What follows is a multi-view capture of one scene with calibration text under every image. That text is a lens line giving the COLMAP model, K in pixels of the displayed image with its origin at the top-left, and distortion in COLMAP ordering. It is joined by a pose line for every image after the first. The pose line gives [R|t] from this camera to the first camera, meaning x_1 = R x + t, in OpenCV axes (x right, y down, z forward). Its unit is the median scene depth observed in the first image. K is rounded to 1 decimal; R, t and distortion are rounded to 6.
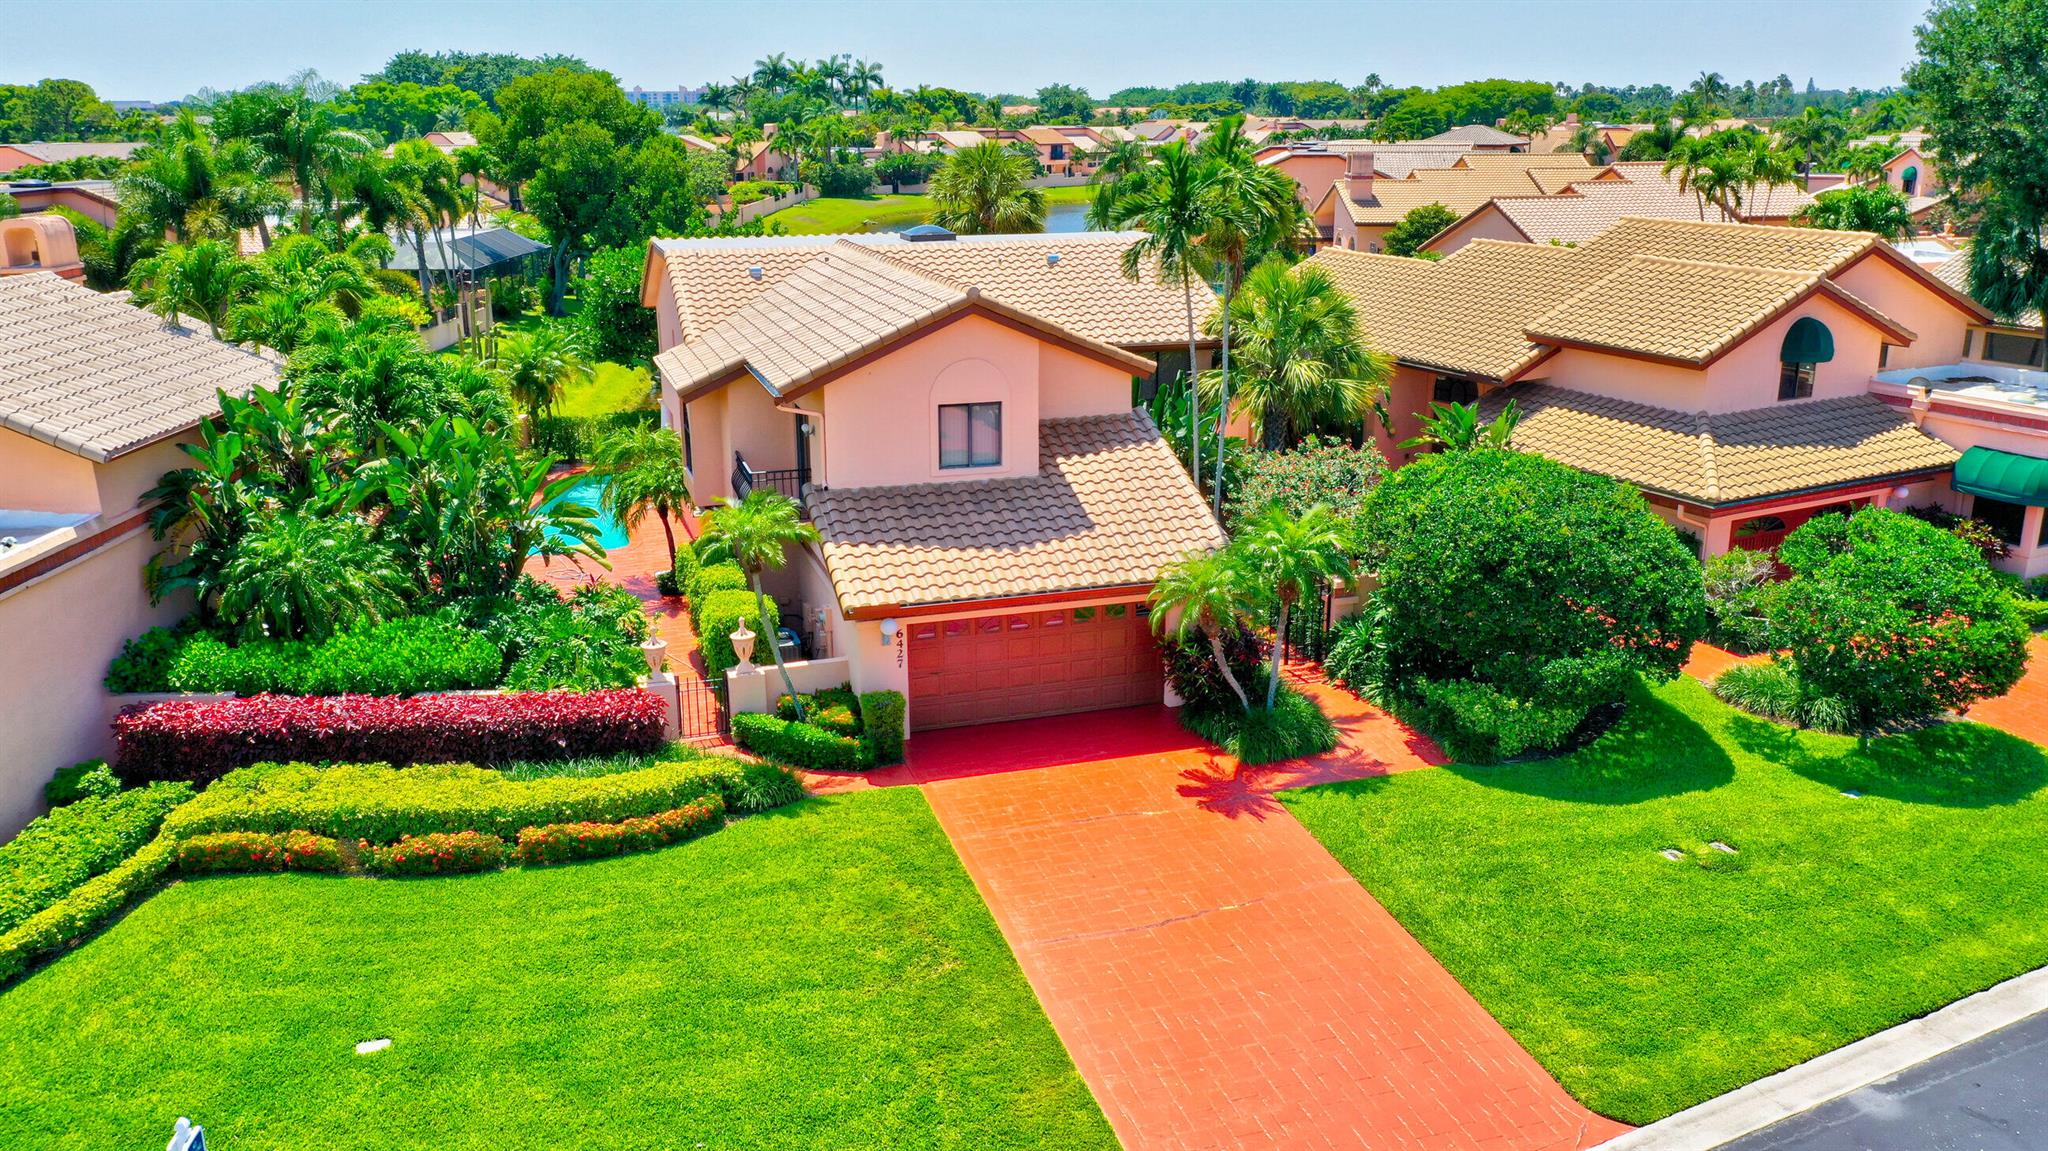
lens RADIAL K [[1606.3, 0, 1024.0], [0, 1606.3, 575.5], [0, 0, 1]] dist [-0.001719, -0.004535]
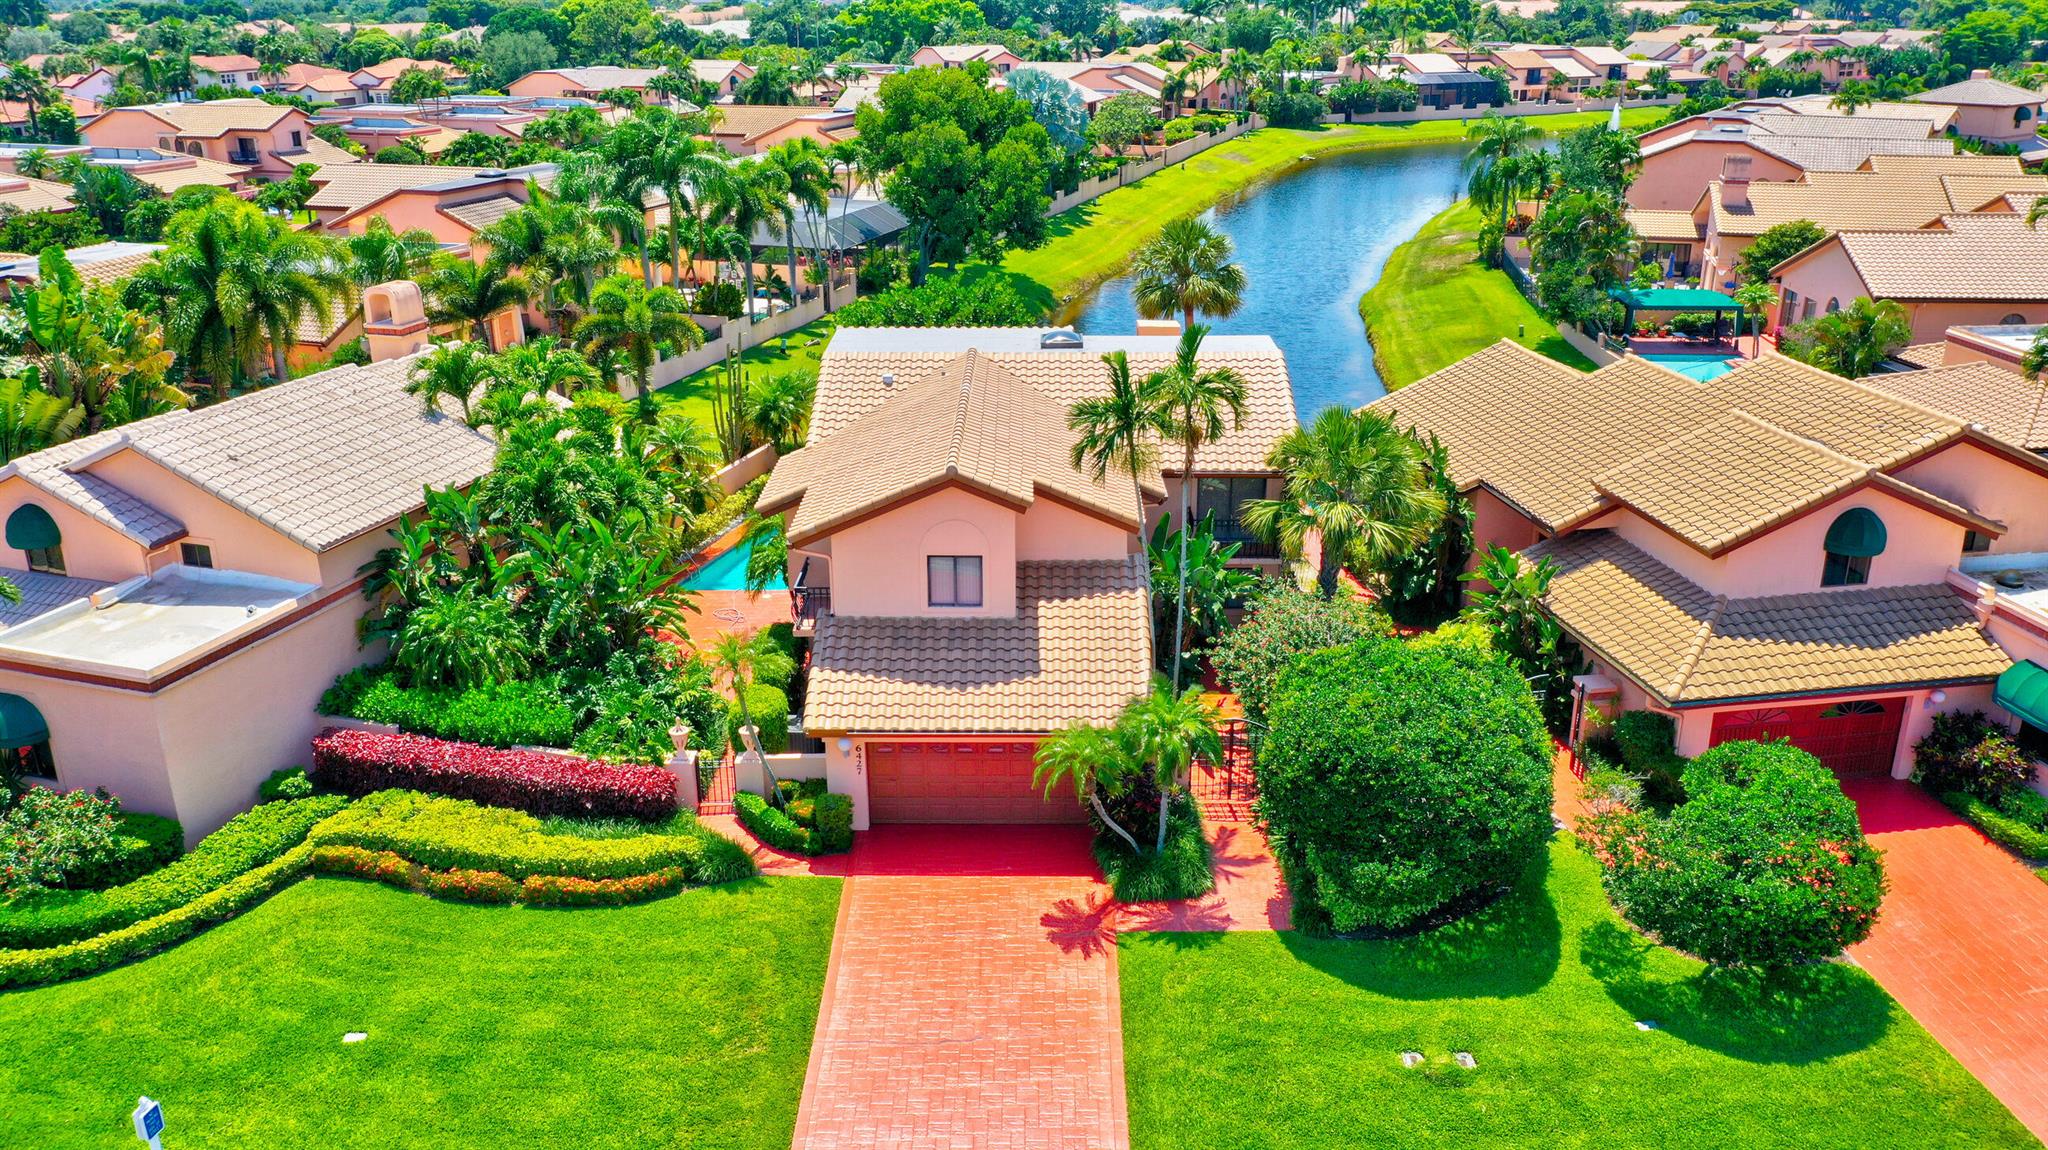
lens RADIAL K [[1606.3, 0, 1024.0], [0, 1606.3, 575.0], [0, 0, 1]] dist [-0.001719, -0.004535]
pose [[0.949997, 0.108152, -0.292931, 0.388805], [-0.086973, 0.992627, 0.084425, -0.210304], [0.299902, -0.054726, 0.952399, -0.128051]]
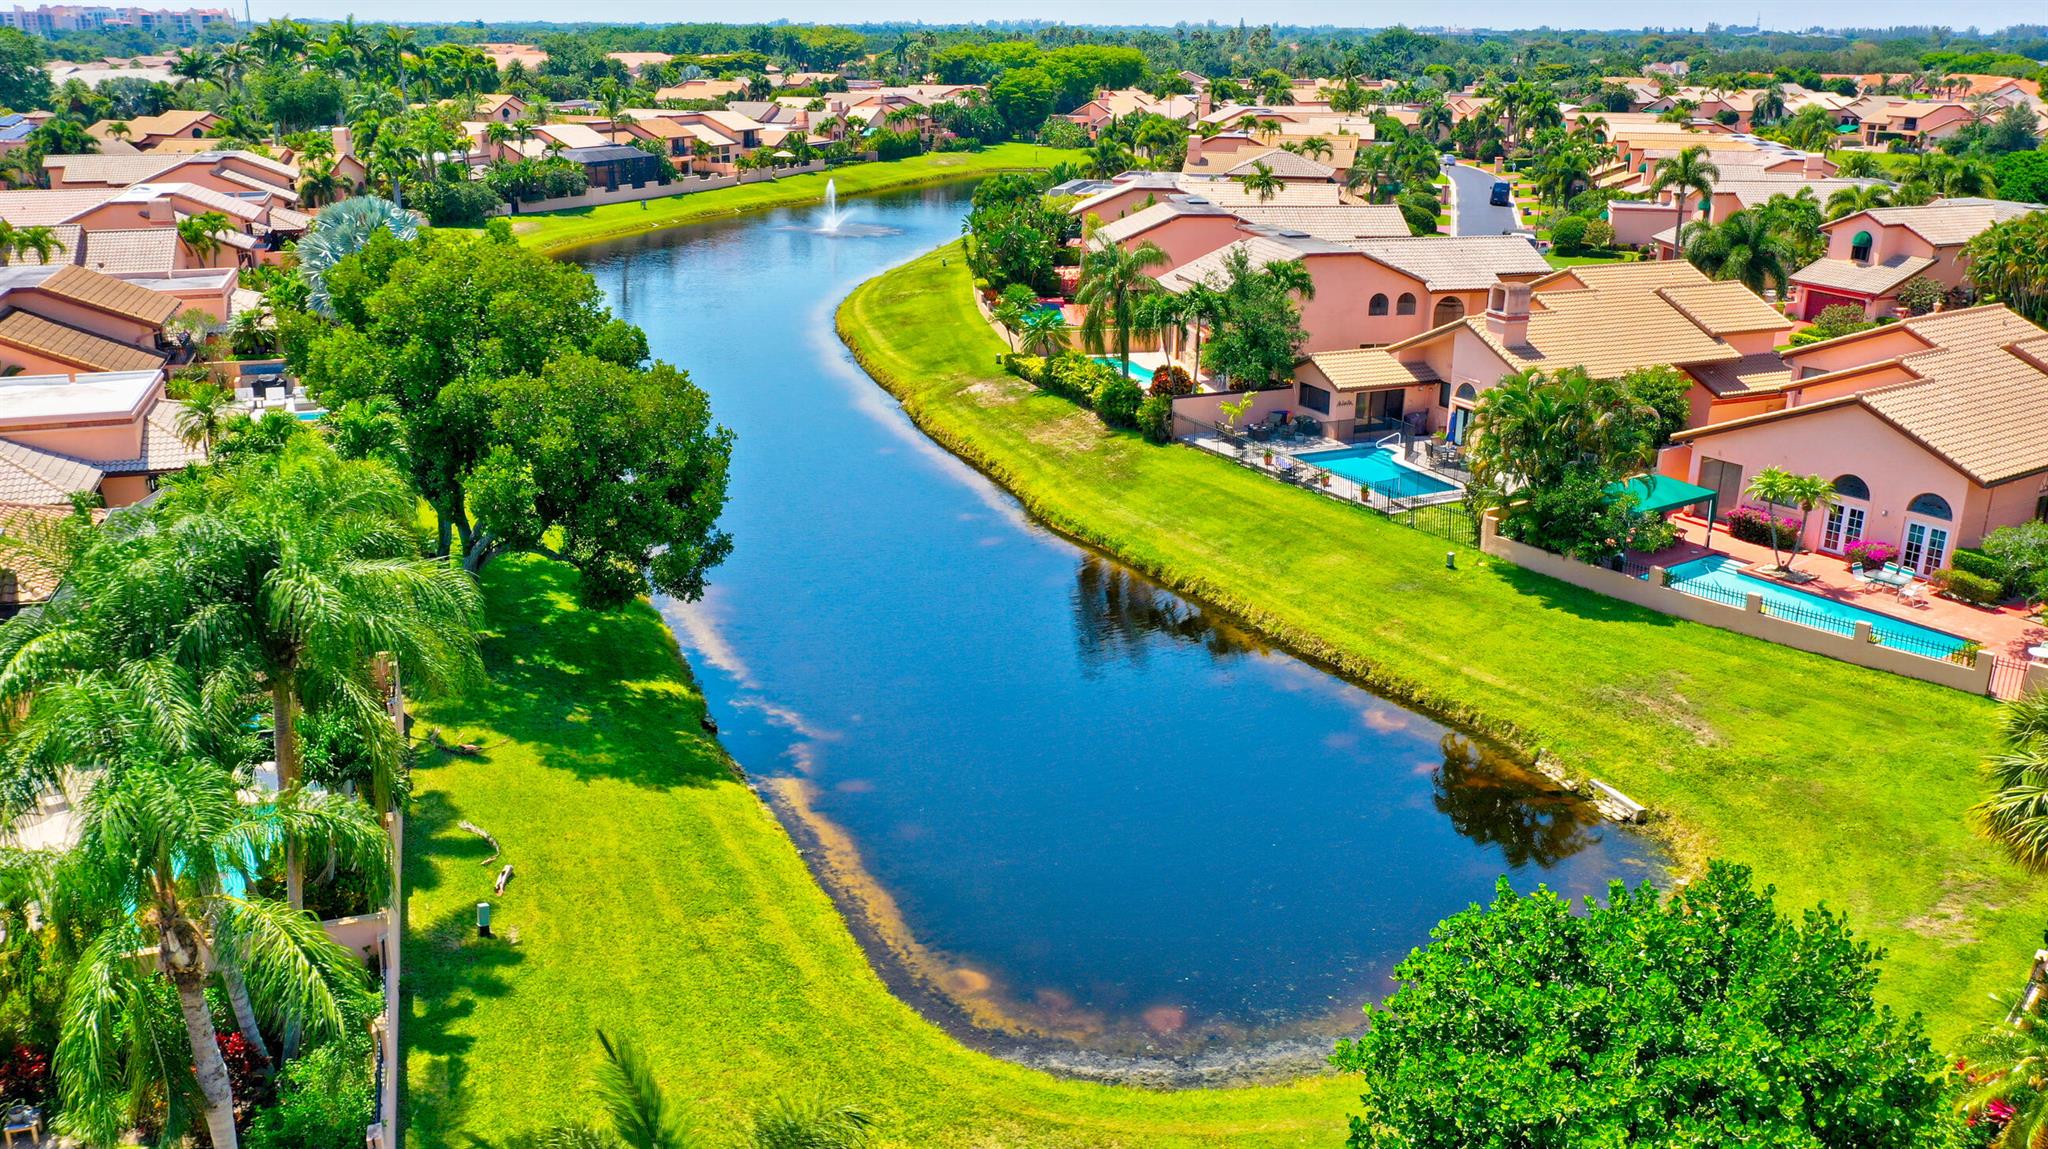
lens RADIAL K [[1606.3, 0, 1024.0], [0, 1606.3, 574.5], [0, 0, 1]] dist [-0.001719, -0.004535]
pose [[0.940981, -0.098256, 0.323884, -0.913004], [0.083722, 0.994768, 0.058542, -0.652530], [-0.327941, -0.027971, 0.944284, 1.211910]]
